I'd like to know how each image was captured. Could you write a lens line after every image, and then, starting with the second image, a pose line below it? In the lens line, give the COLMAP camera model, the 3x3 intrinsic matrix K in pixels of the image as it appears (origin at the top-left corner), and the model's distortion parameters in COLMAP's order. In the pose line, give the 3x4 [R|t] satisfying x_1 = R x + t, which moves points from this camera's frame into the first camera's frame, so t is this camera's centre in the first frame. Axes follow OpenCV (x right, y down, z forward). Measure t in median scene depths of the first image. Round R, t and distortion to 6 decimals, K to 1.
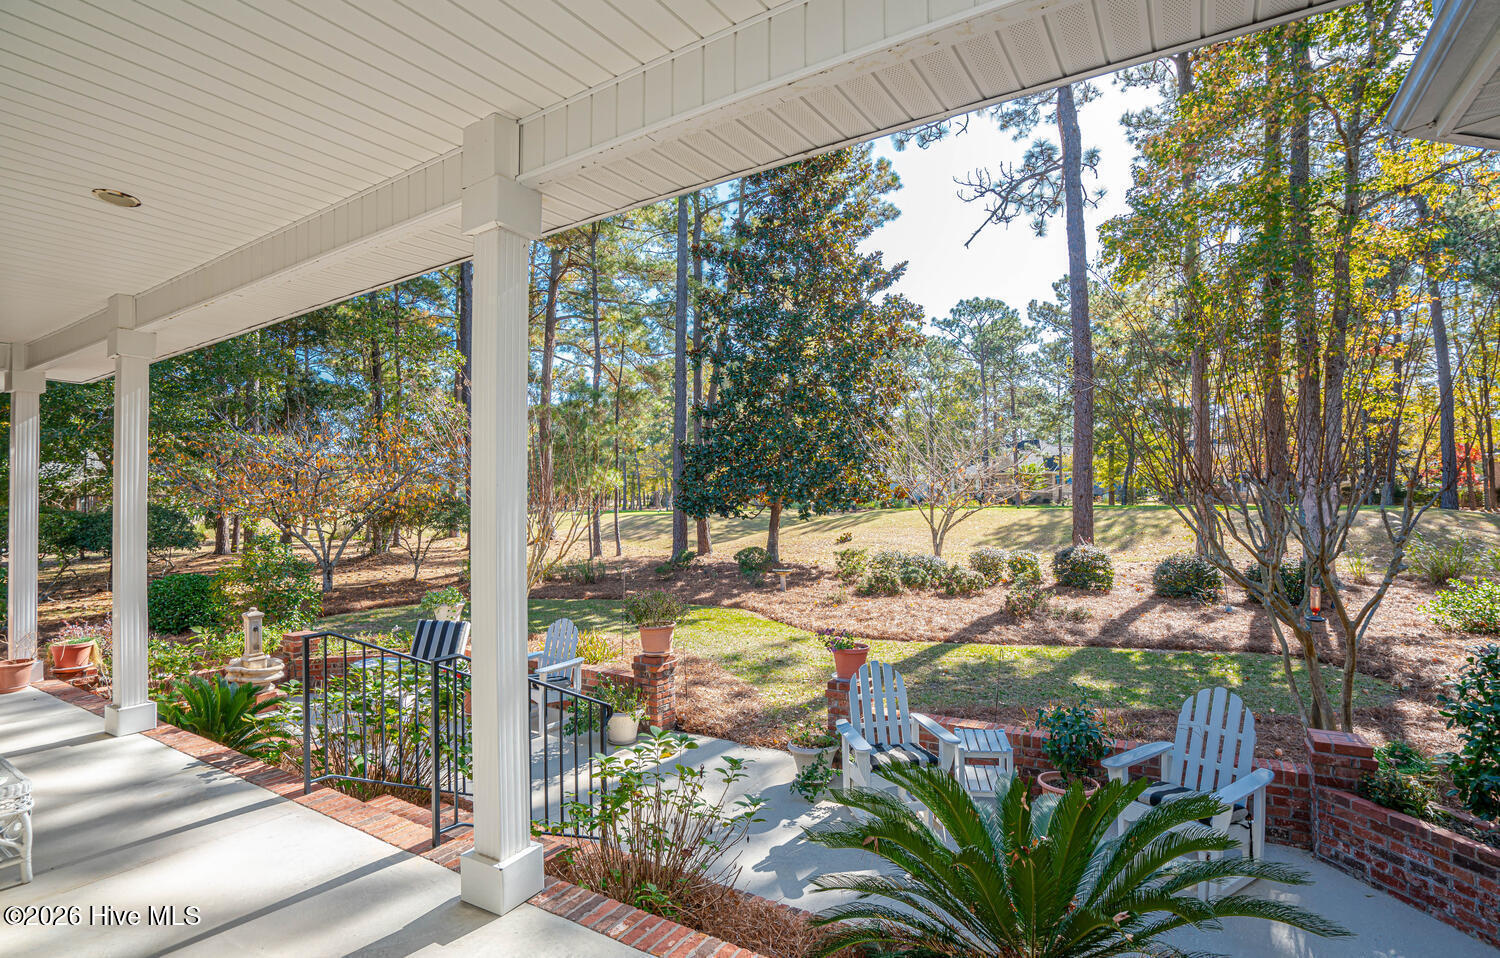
lens RADIAL K [[729.8, 0, 725.0], [0, 729.8, 485.5], [0, 0, 1]] dist [-0.064067, 0.025561]
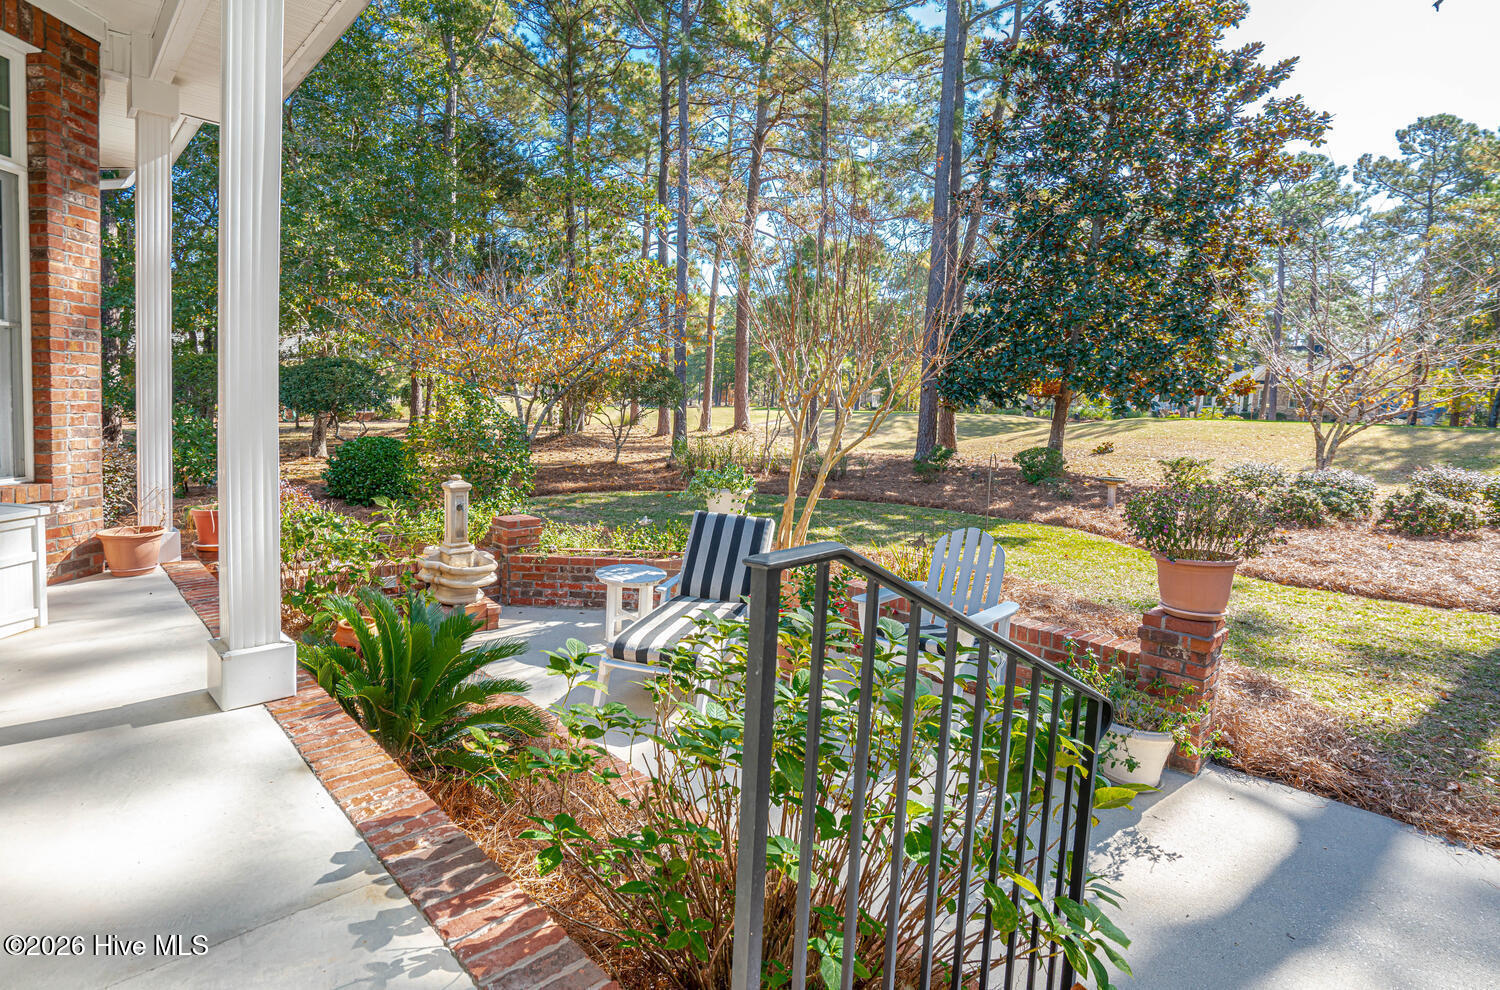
lens RADIAL K [[742.1, 0, 697.9], [0, 742.1, 450.8], [0, 0, 1]] dist [-0.061636, 0.023948]
pose [[0.968029, 0.060294, -0.243483, -0.140822], [-0.039659, 0.995261, 0.088783, 0.039729], [0.247682, -0.076288, 0.965833, 0.197904]]
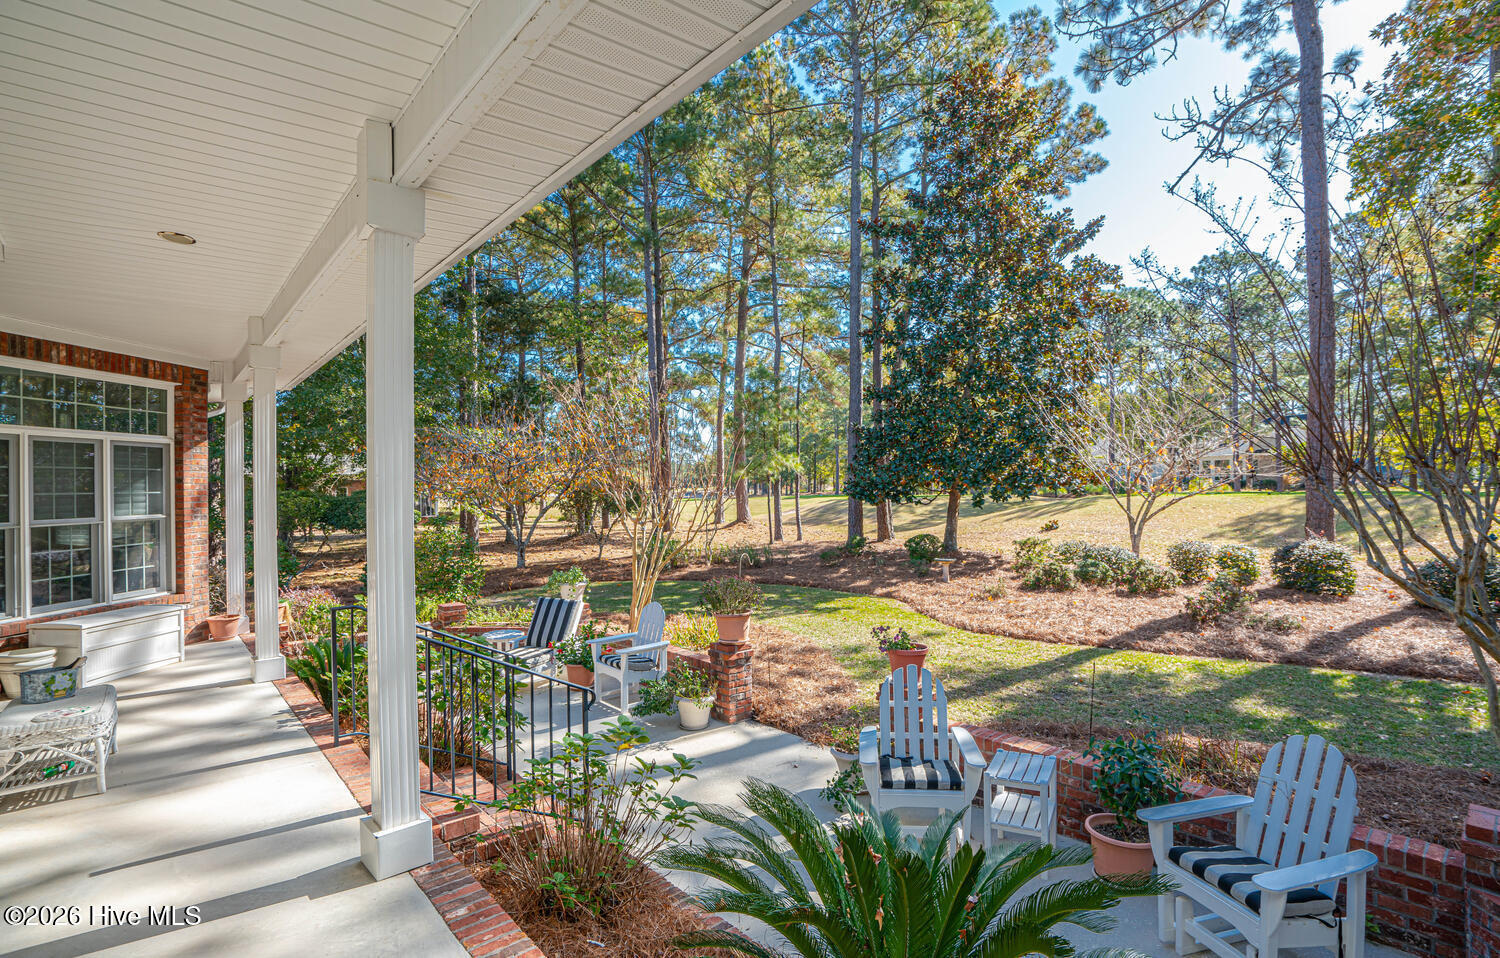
lens RADIAL K [[725.4, 0, 733.3], [0, 725.4, 486.0], [0, 0, 1]] dist [-0.059618, 0.022663]
pose [[0.955871, 0.000147, -0.293785, 0.088933], [0.006346, 0.999756, 0.021149, -0.000505], [0.293717, -0.022080, 0.955637, 0.028606]]
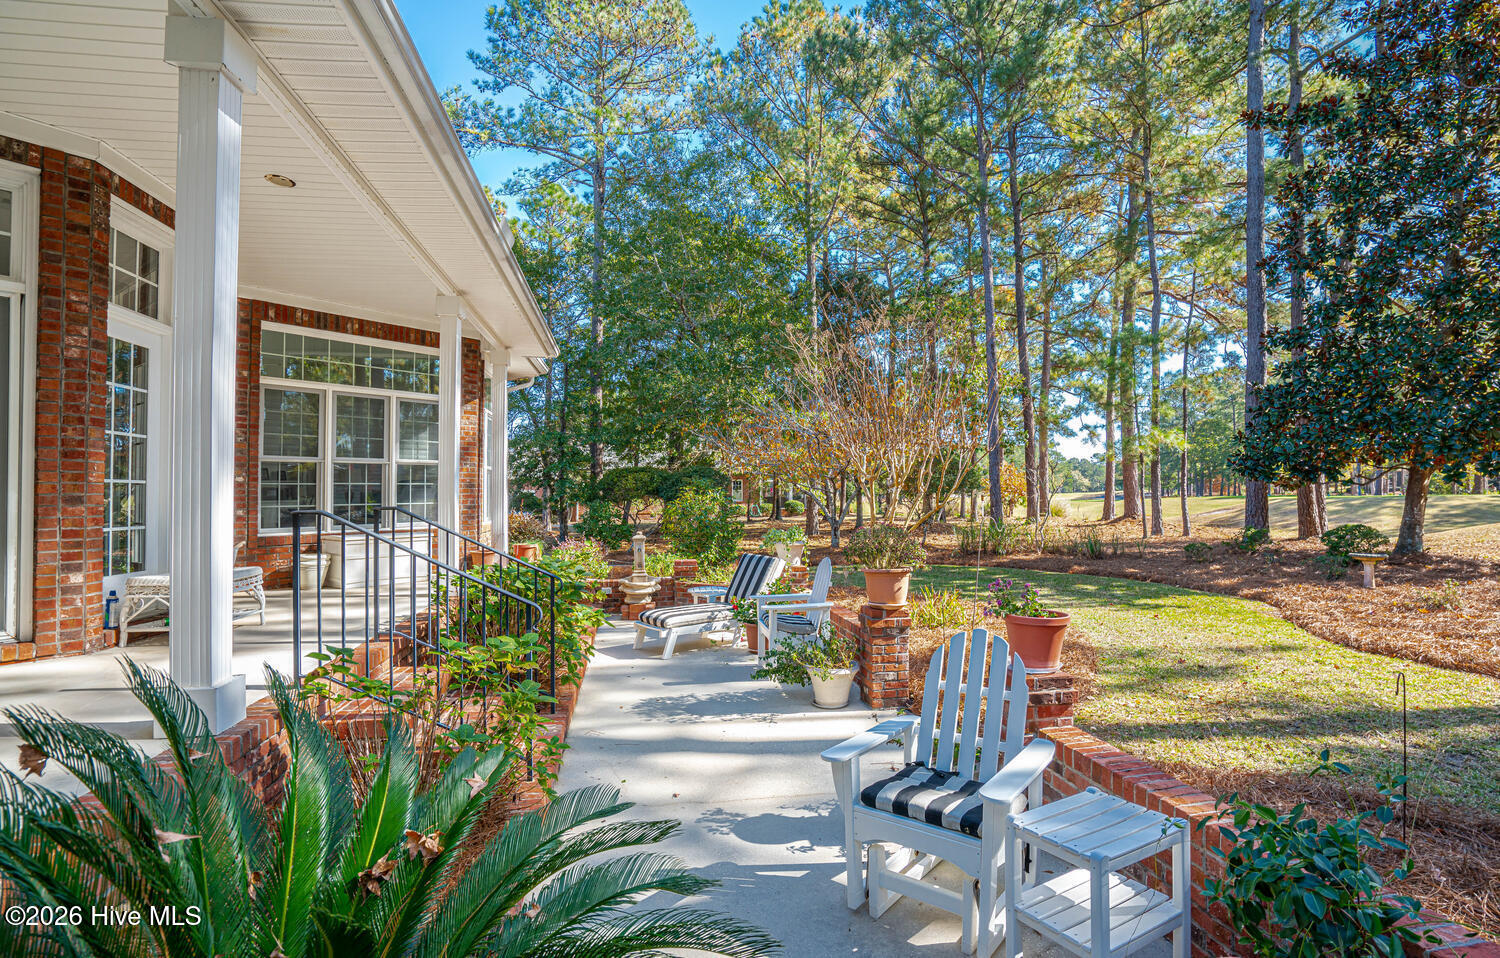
lens RADIAL K [[712.3, 0, 750.0], [0, 712.3, 479.0], [0, 0, 1]] dist [-0.039235, 0.006626]
pose [[0.663808, -0.006786, -0.747873, 0.172563], [0.009357, 0.999956, -0.000768, 0.042954], [0.747845, -0.006488, 0.663842, 0.174388]]
